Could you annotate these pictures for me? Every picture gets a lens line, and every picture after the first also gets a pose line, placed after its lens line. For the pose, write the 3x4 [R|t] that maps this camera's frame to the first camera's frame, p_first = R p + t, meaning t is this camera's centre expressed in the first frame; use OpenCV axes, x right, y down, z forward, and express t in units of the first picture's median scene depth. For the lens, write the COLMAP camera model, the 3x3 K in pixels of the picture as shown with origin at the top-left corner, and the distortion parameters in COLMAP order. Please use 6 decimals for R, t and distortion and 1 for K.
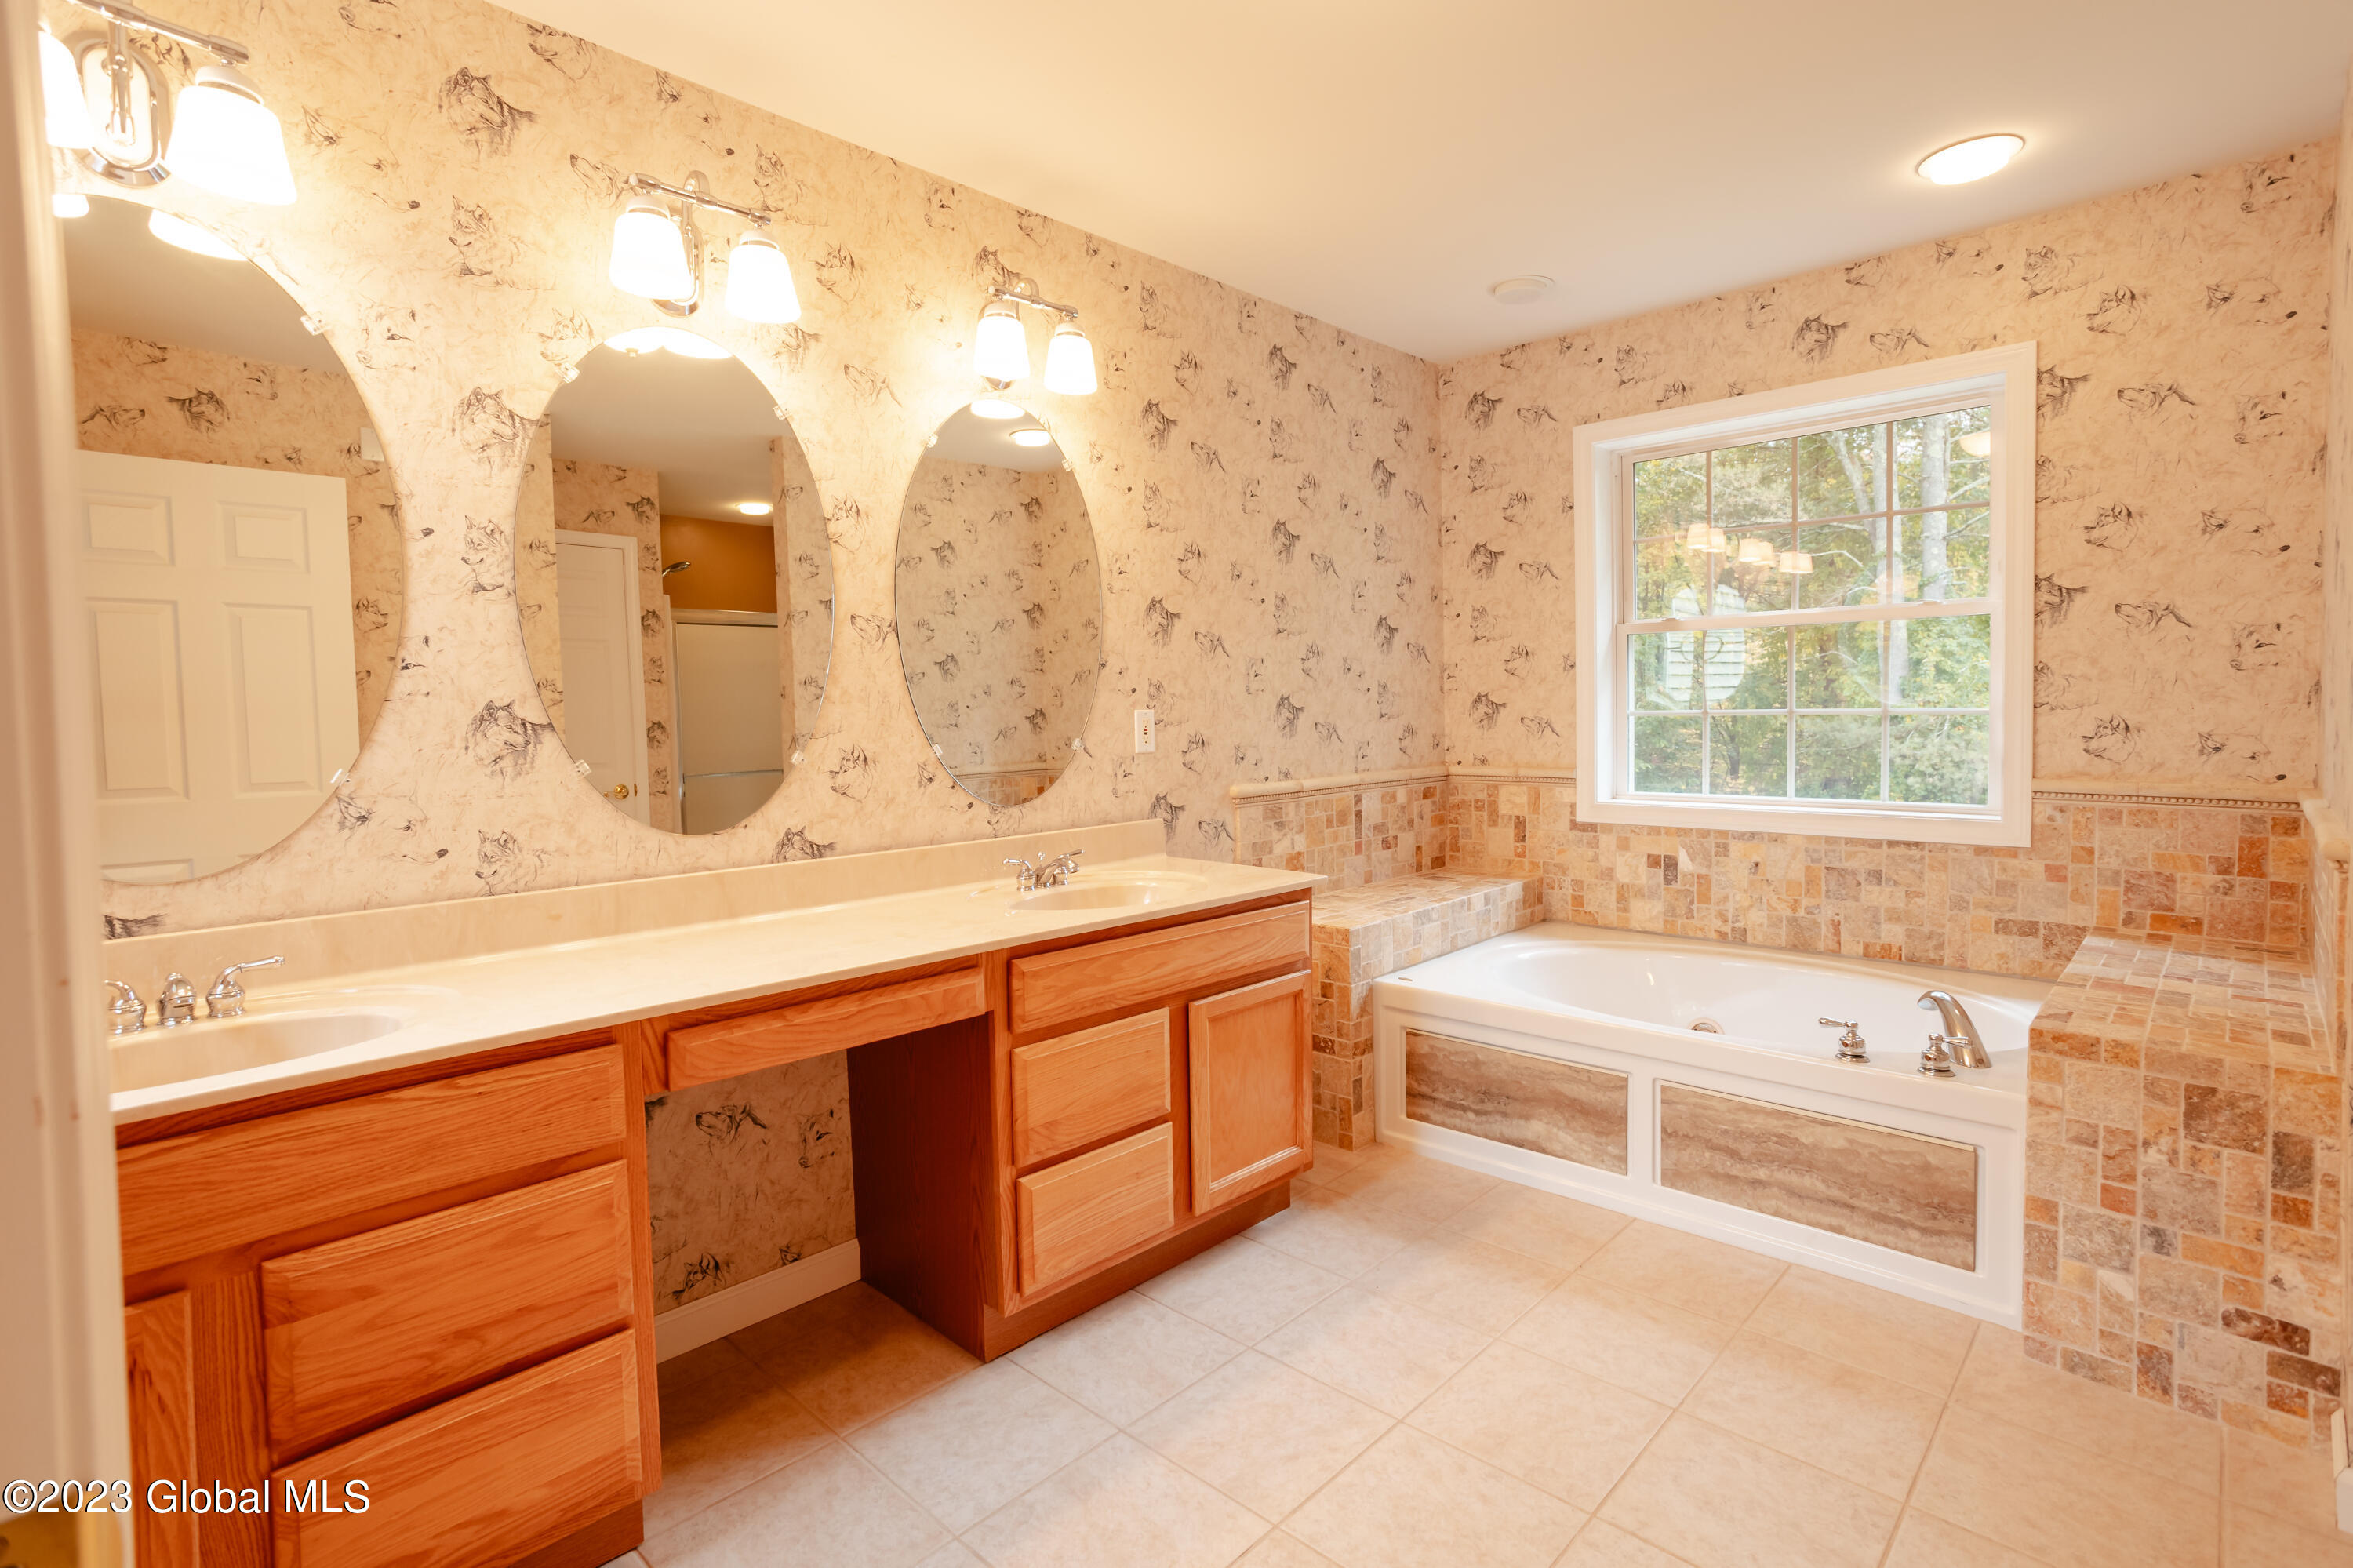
lens RADIAL K [[1130.5, 0, 1182.6], [0, 1130.5, 760.6], [0, 0, 1]] dist [-0.050663, 0.031732]
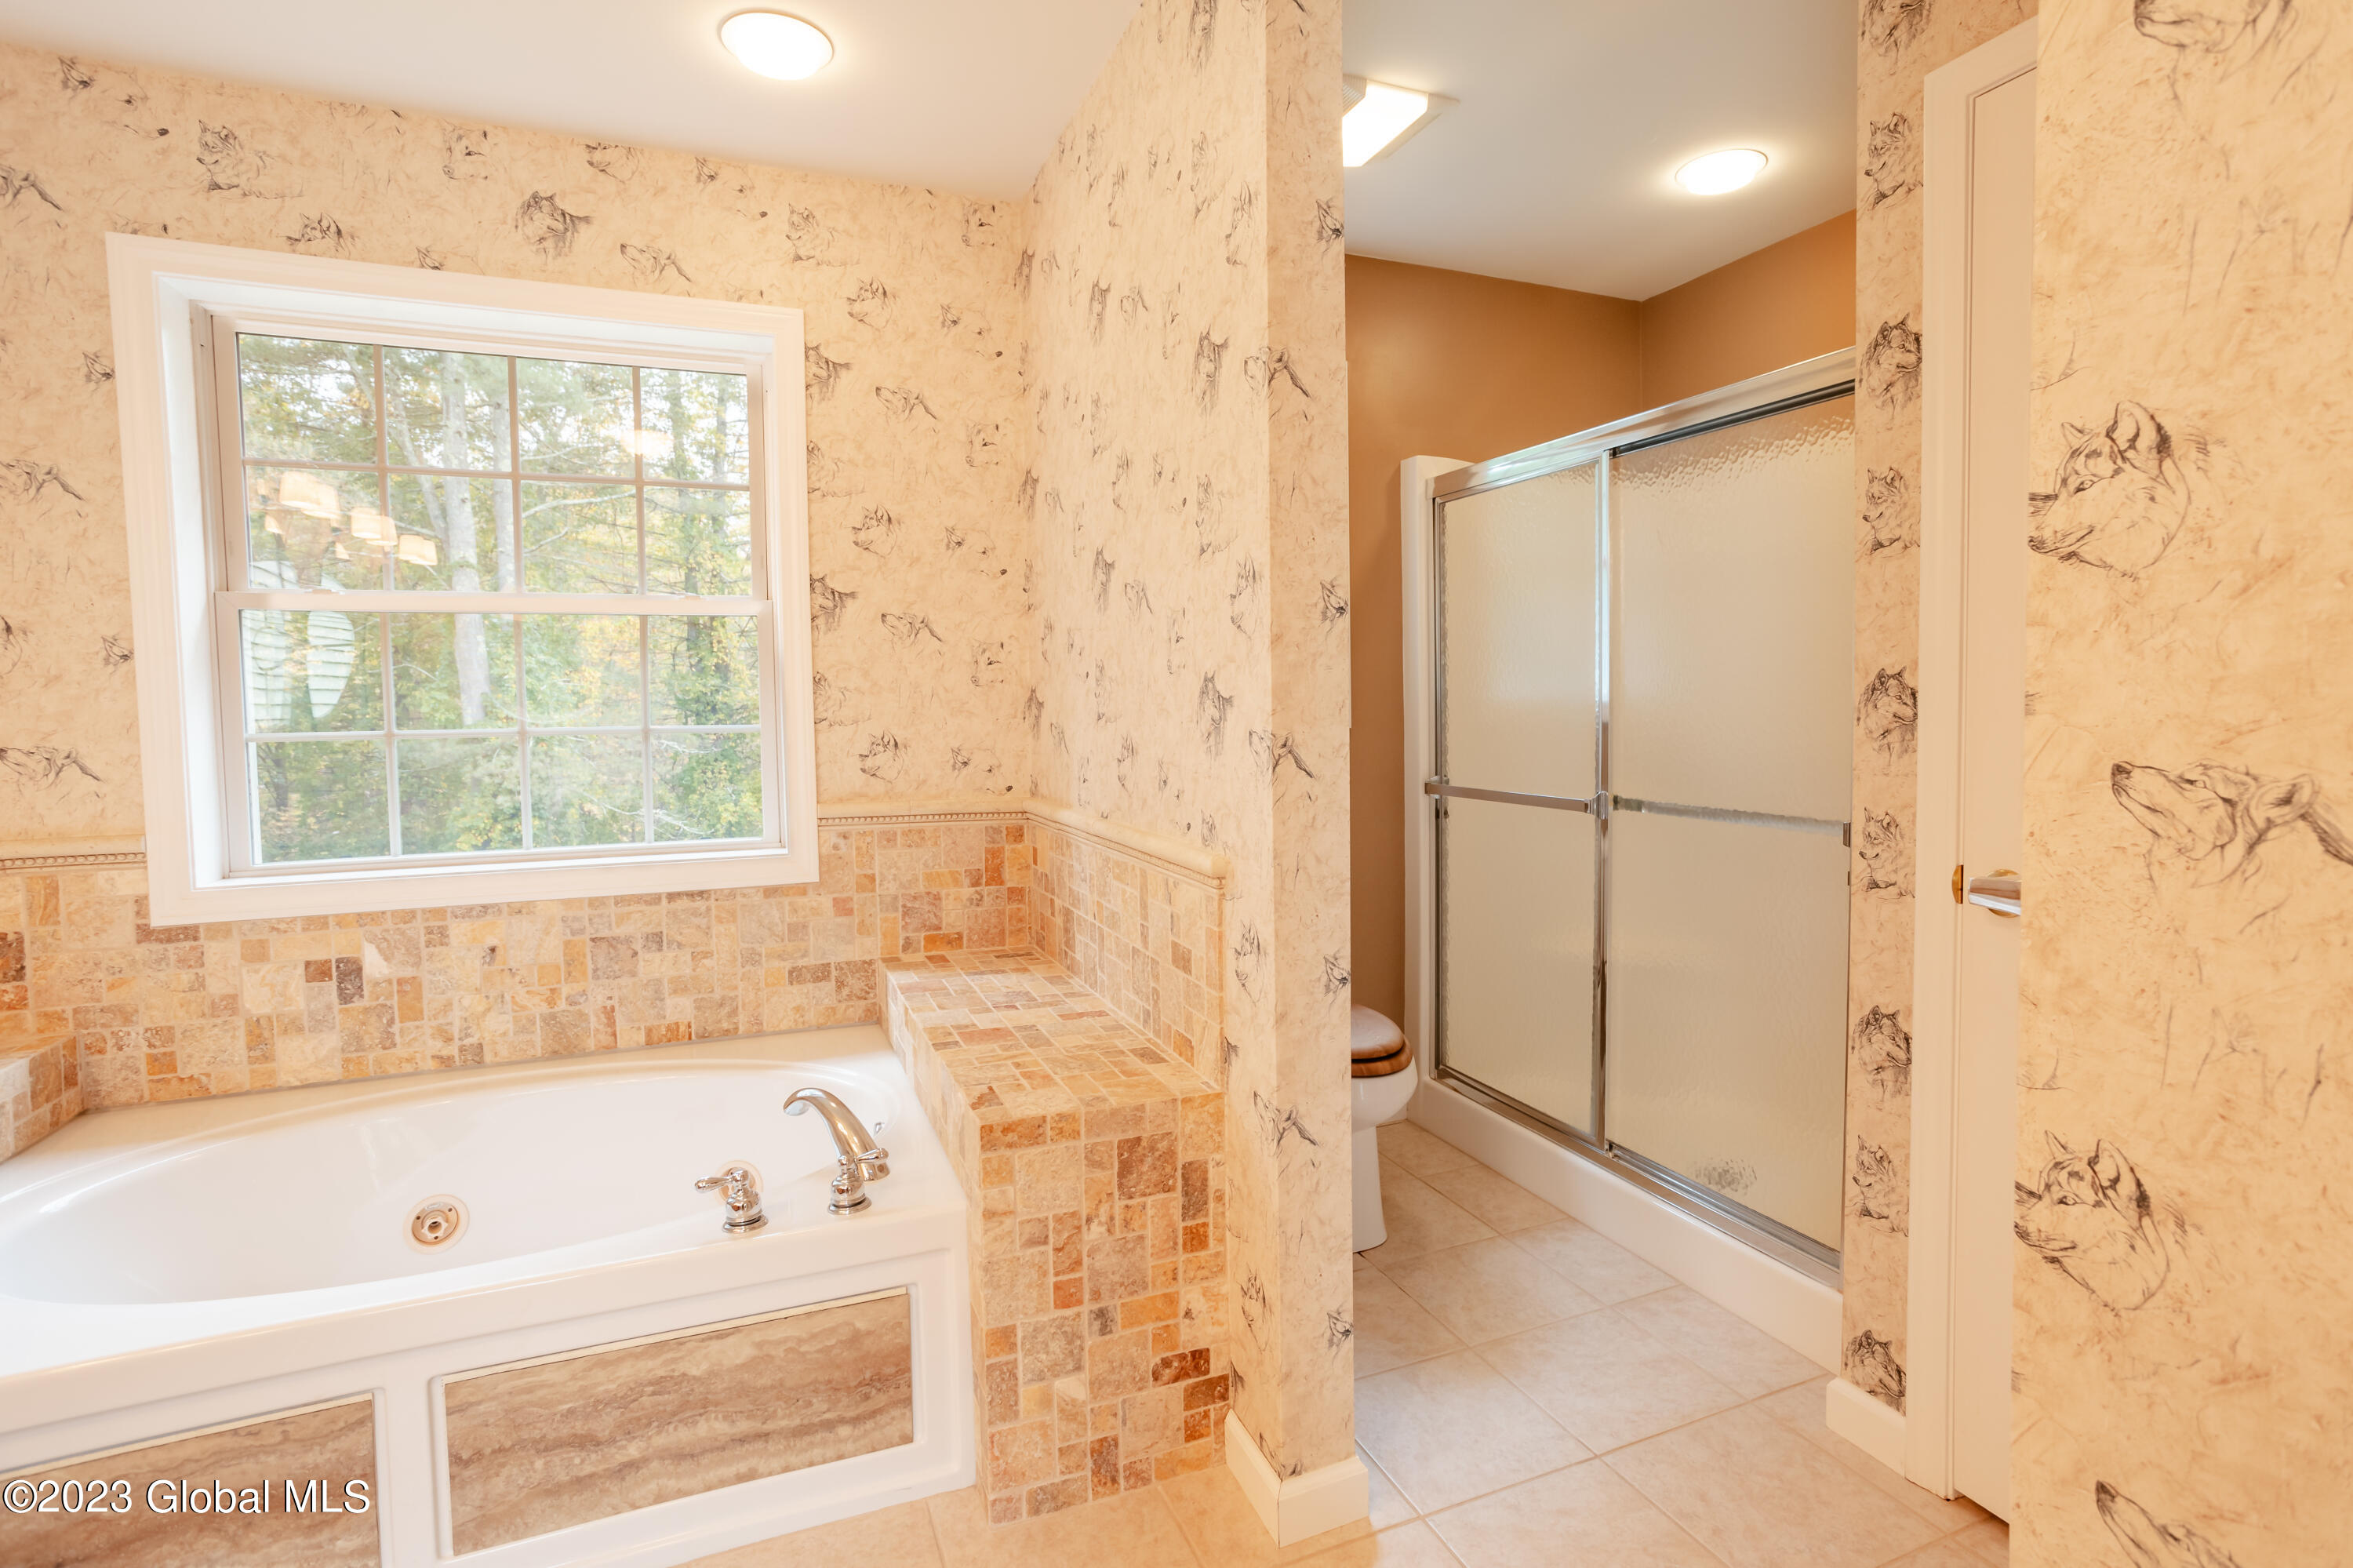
lens RADIAL K [[1130.5, 0, 1182.6], [0, 1130.5, 760.6], [0, 0, 1]] dist [-0.050663, 0.031732]
pose [[0.408723, -0.033628, 0.912039, 0.067557], [0.047643, 0.998745, 0.015474, -0.018653], [-0.911414, 0.037128, 0.409812, 0.368757]]
